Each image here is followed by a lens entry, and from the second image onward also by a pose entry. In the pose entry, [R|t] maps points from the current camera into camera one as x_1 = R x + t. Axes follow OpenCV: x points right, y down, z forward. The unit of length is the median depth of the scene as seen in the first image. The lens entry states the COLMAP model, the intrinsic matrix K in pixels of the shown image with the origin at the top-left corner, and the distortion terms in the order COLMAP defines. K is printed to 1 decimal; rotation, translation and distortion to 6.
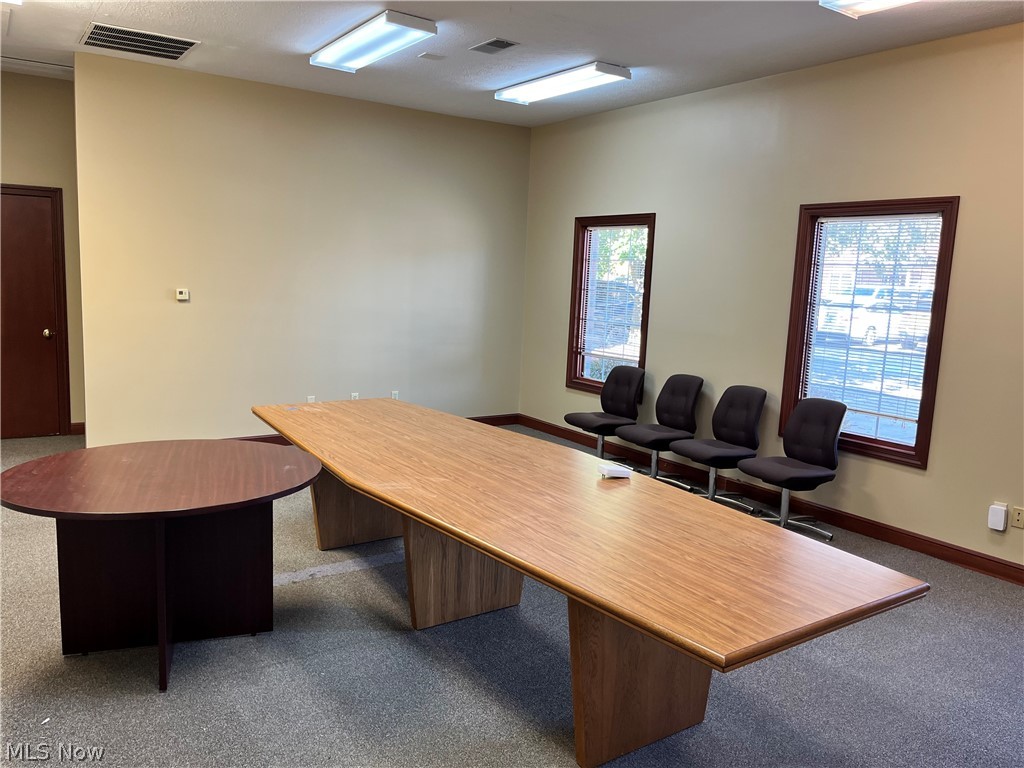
lens RADIAL K [[778.5, 0, 517.0], [0, 778.5, 380.8], [0, 0, 1]] dist [0.048806, -0.059956]
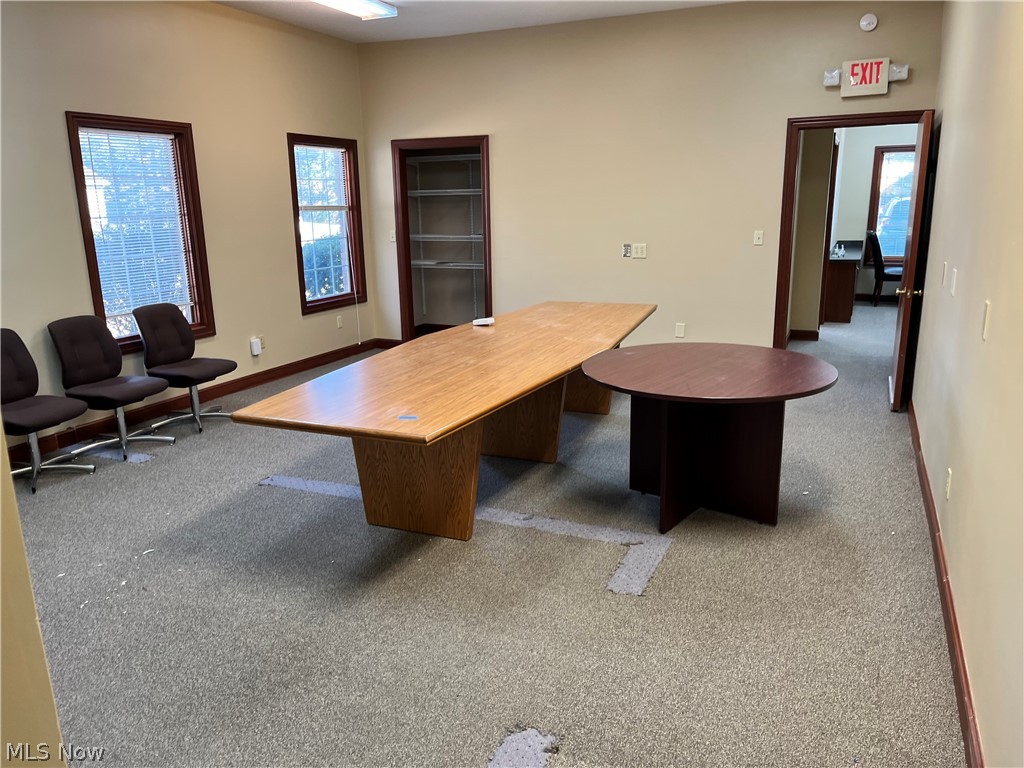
lens RADIAL K [[778.5, 0, 513.8], [0, 778.5, 390.3], [0, 0, 1]] dist [0.048806, -0.059956]
pose [[-0.522713, -0.240664, 0.817834, -0.961259], [0.108743, 0.932667, 0.343958, -0.226045], [-0.845545, 0.268725, -0.461347, 1.353454]]
